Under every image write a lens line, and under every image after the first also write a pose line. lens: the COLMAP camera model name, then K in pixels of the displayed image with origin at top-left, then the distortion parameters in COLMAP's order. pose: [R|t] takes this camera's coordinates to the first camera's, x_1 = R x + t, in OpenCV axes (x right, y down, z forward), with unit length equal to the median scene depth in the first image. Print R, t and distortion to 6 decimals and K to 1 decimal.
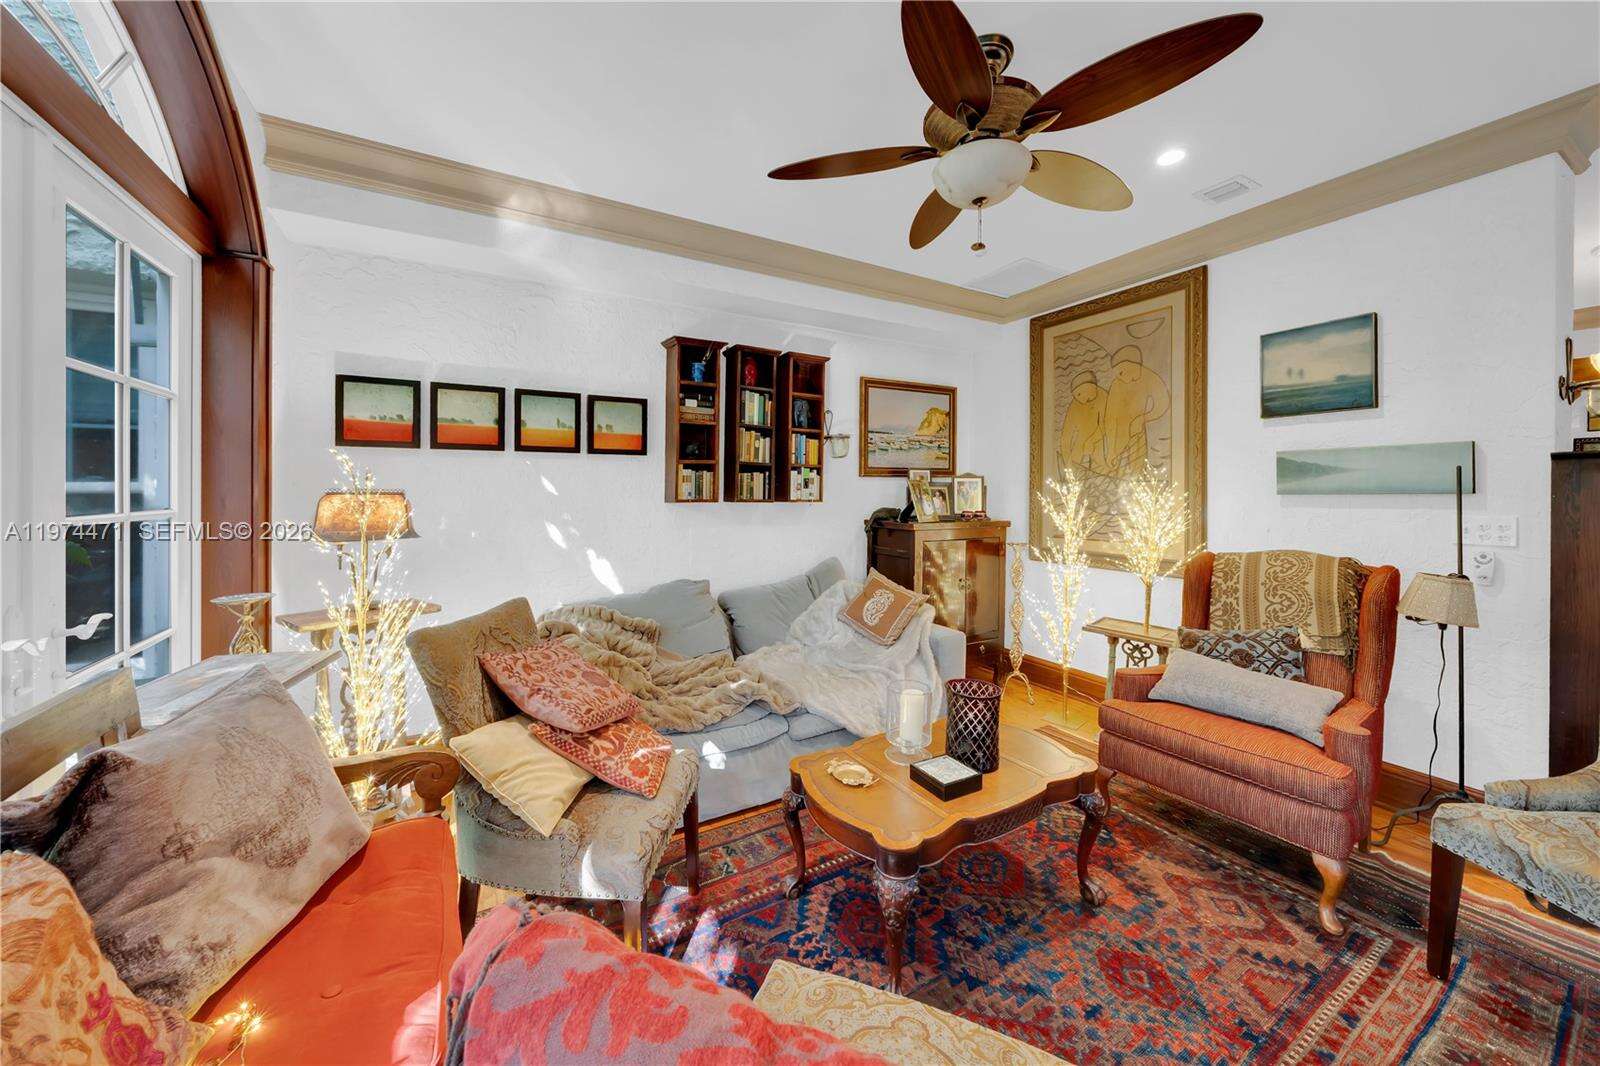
lens RADIAL K [[553.3, 0, 803.9], [0, 553.3, 489.9], [0, 0, 1]] dist [-0.005703, 0.000400]
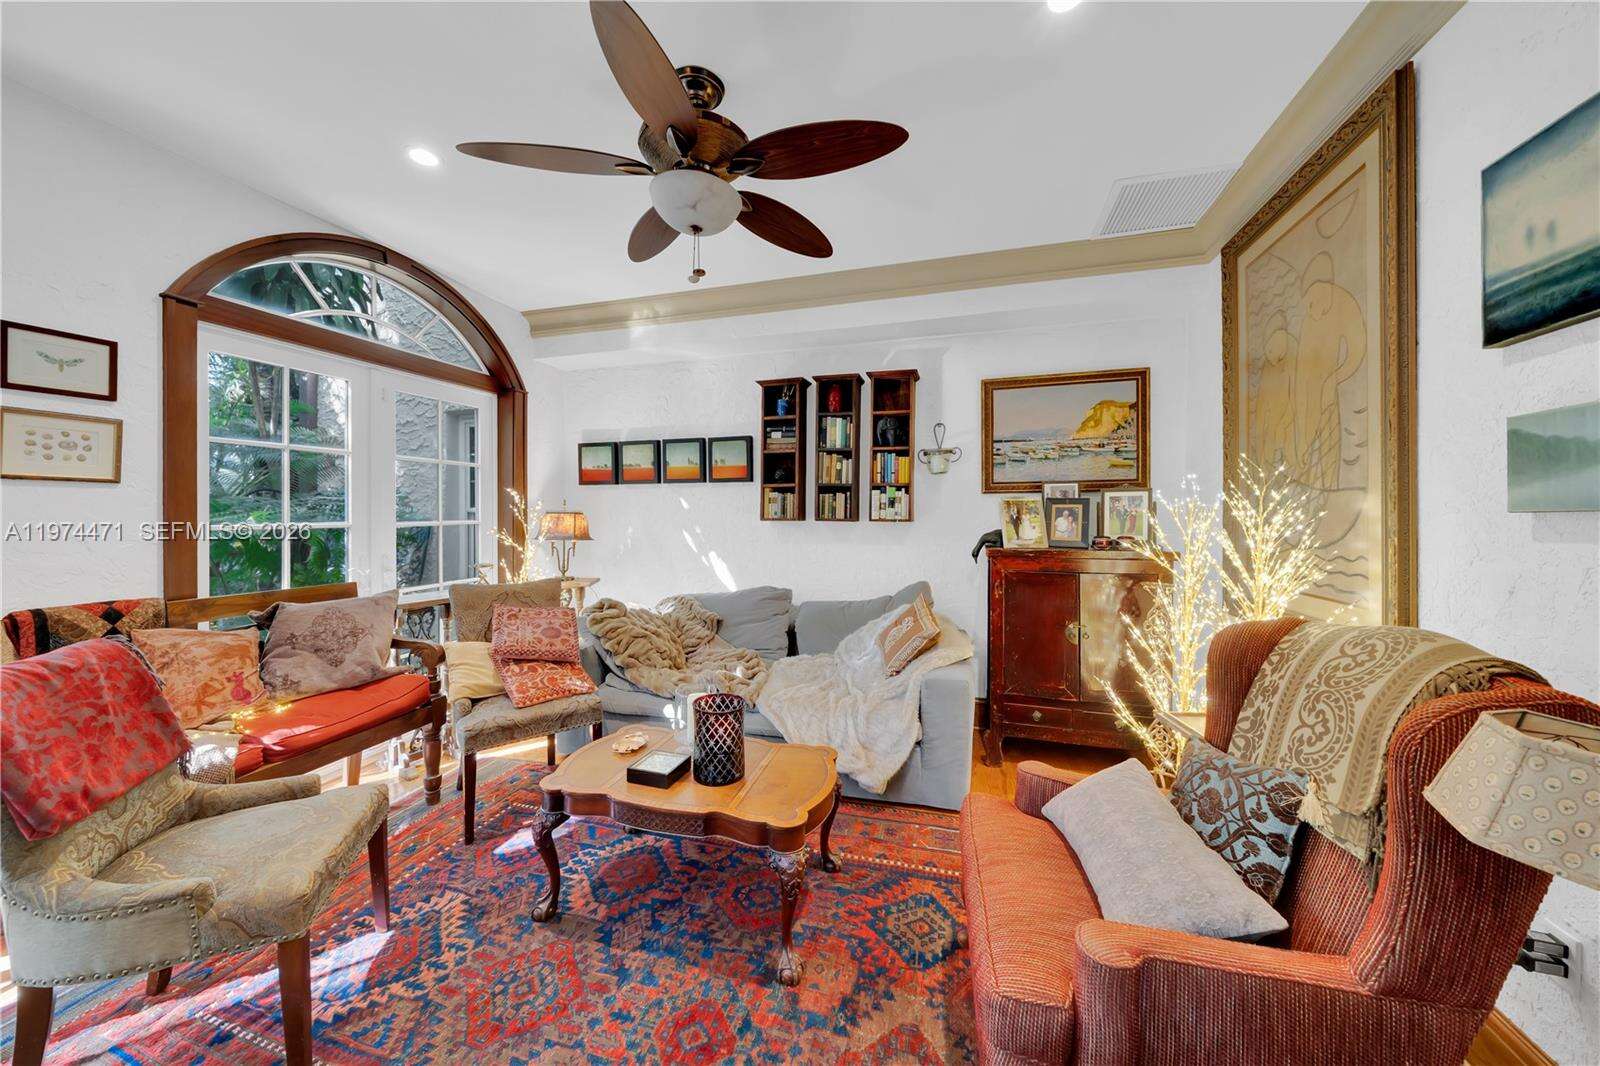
lens RADIAL K [[553.3, 0, 816.3], [0, 553.3, 511.2], [0, 0, 1]] dist [-0.005703, 0.000400]
pose [[0.701481, -0.004482, -0.712674, 0.675105], [0.004719, 0.999988, -0.001644, 0.005093], [0.712672, -0.002210, 0.701494, 0.241097]]
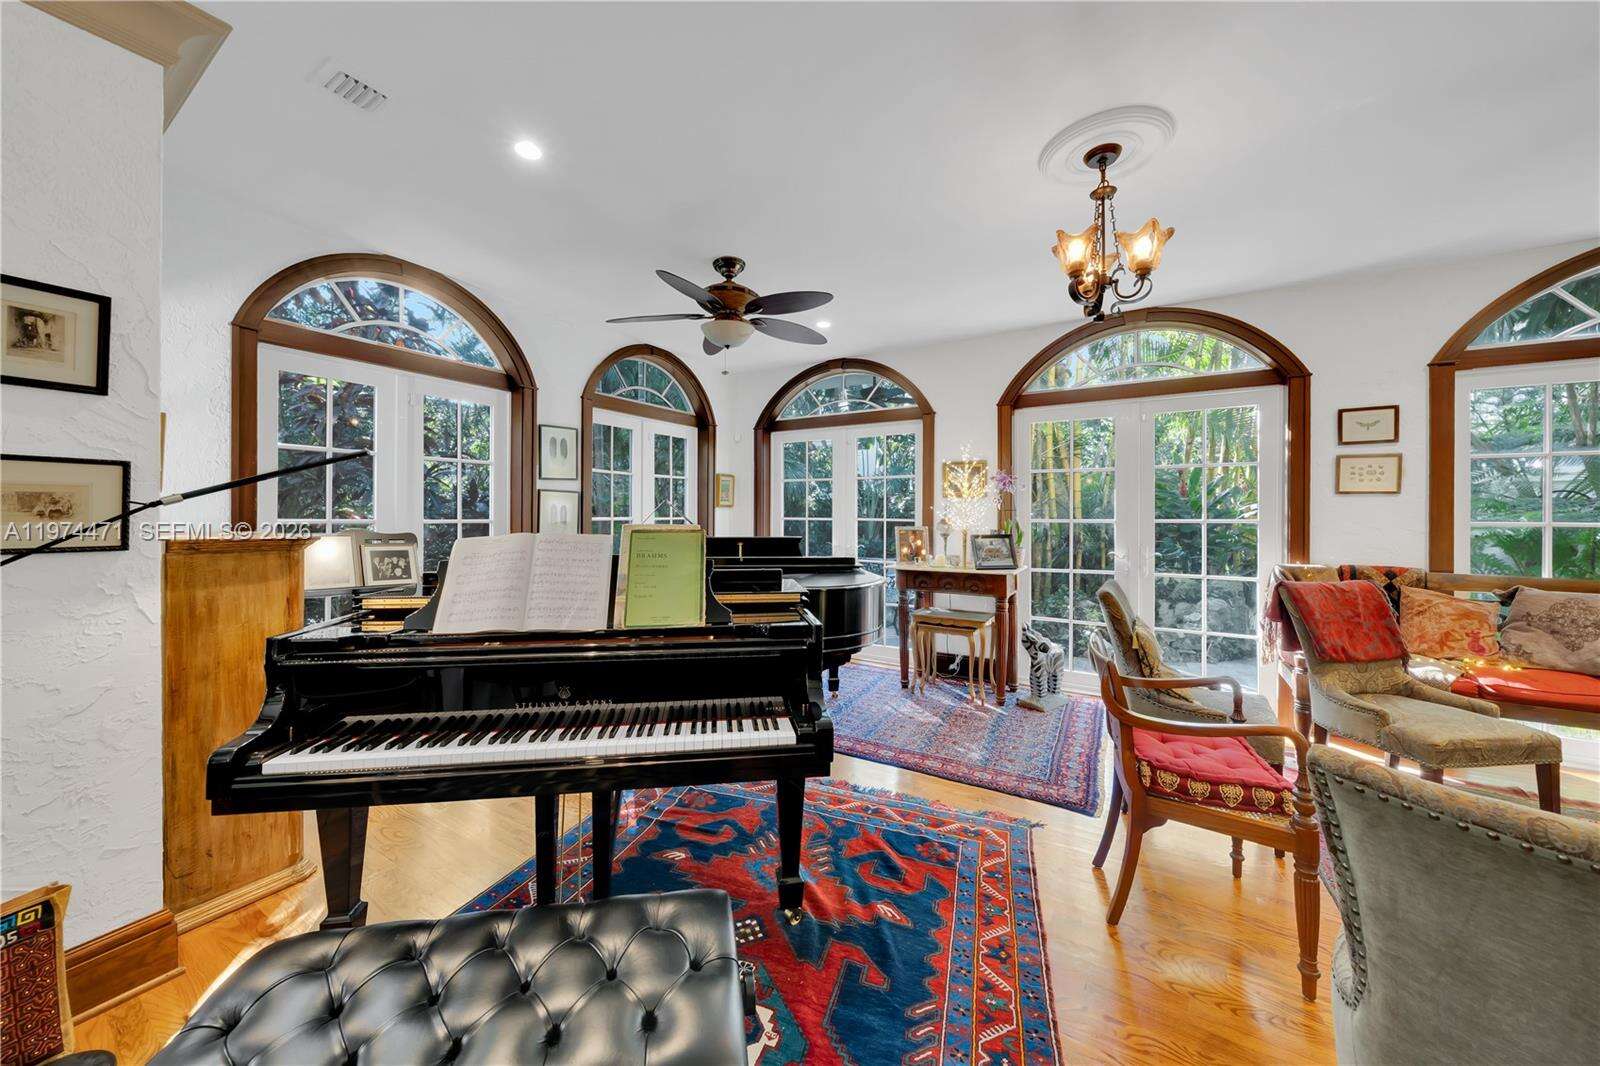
lens RADIAL K [[553.3, 0, 788.7], [0, 553.3, 521.6], [0, 0, 1]] dist [-0.005703, 0.000400]
pose [[-0.876770, 0.002825, -0.480901, 1.083694], [-0.002673, 0.999939, 0.010747, 0.010995], [0.480902, 0.010708, -0.876709, 0.438107]]
